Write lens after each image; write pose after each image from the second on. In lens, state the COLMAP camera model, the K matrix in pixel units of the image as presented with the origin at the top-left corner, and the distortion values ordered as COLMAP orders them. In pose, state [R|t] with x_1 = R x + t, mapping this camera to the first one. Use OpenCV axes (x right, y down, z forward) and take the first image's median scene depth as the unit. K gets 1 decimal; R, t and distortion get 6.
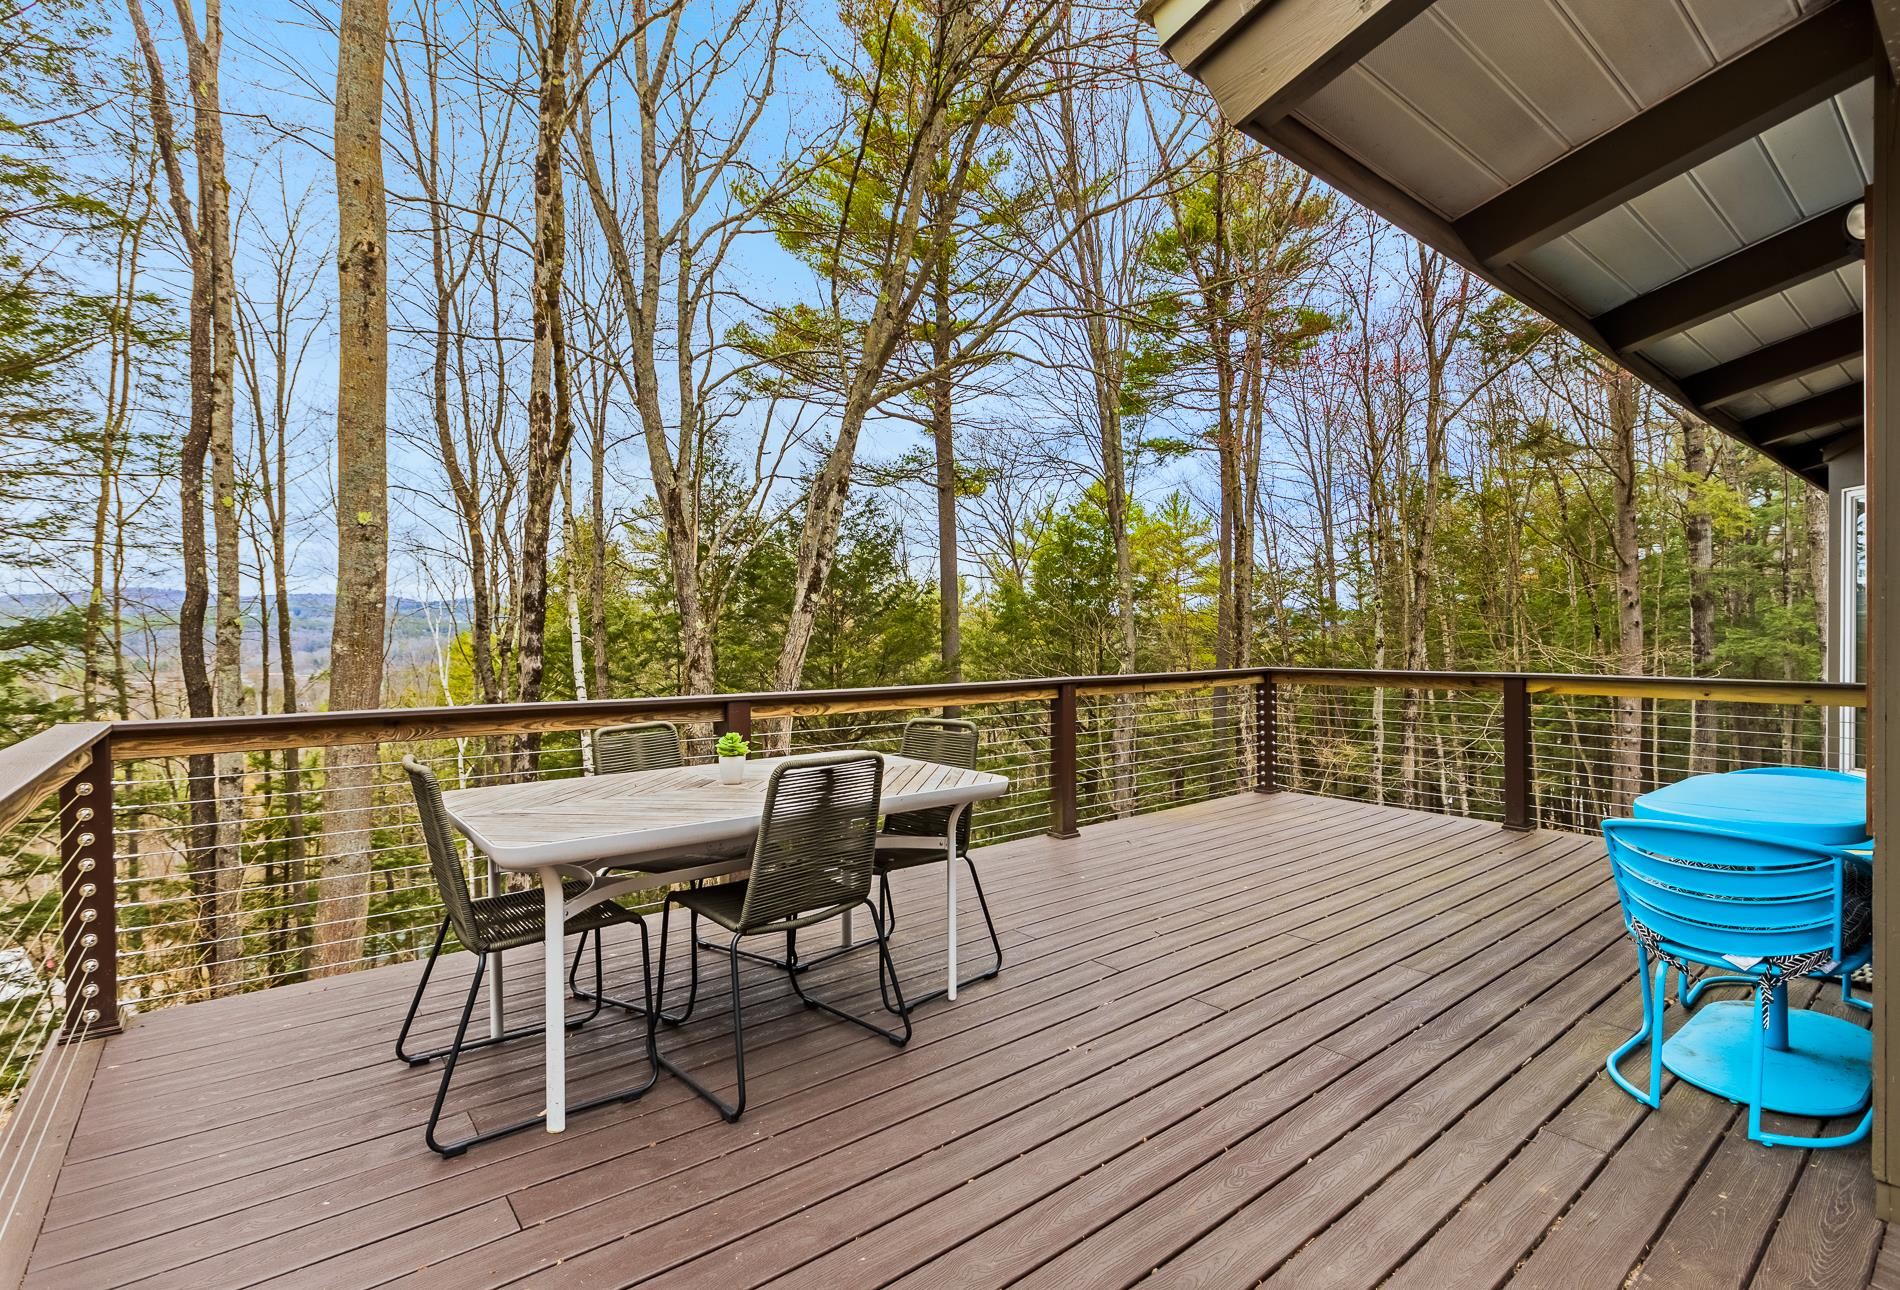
lens RADIAL K [[875.6, 0, 950.0], [0, 875.6, 645.0], [0, 0, 1]] dist [-0.001593, 0.000080]
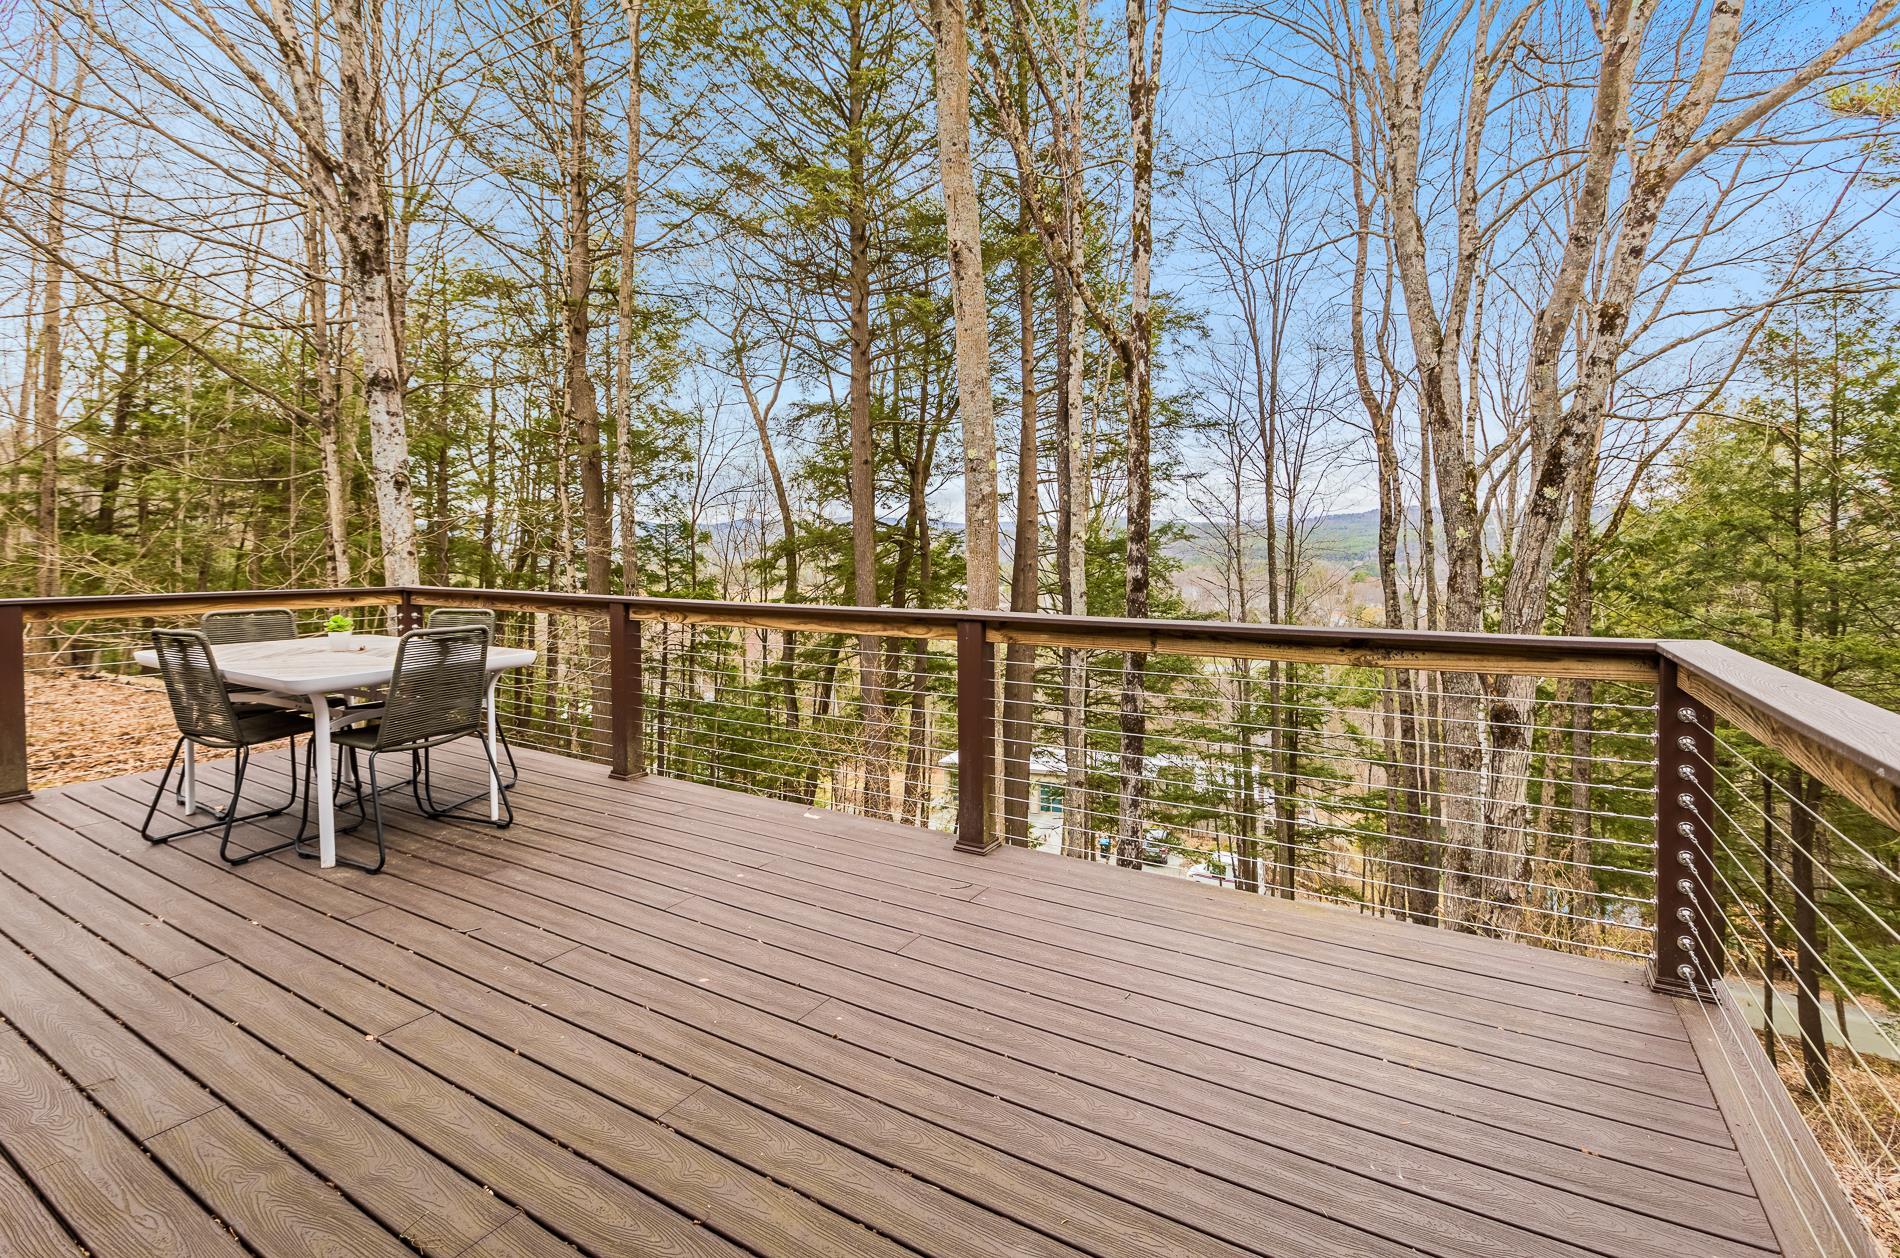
lens RADIAL K [[871.5, 0, 950.0], [0, 871.5, 629.0], [0, 0, 1]] dist [0.001535, 0.000124]
pose [[0.336257, 0.071623, -0.939043, 0.996033], [-0.004709, 0.997219, 0.074374, 0.006682], [0.941758, -0.020587, 0.335659, 1.059011]]
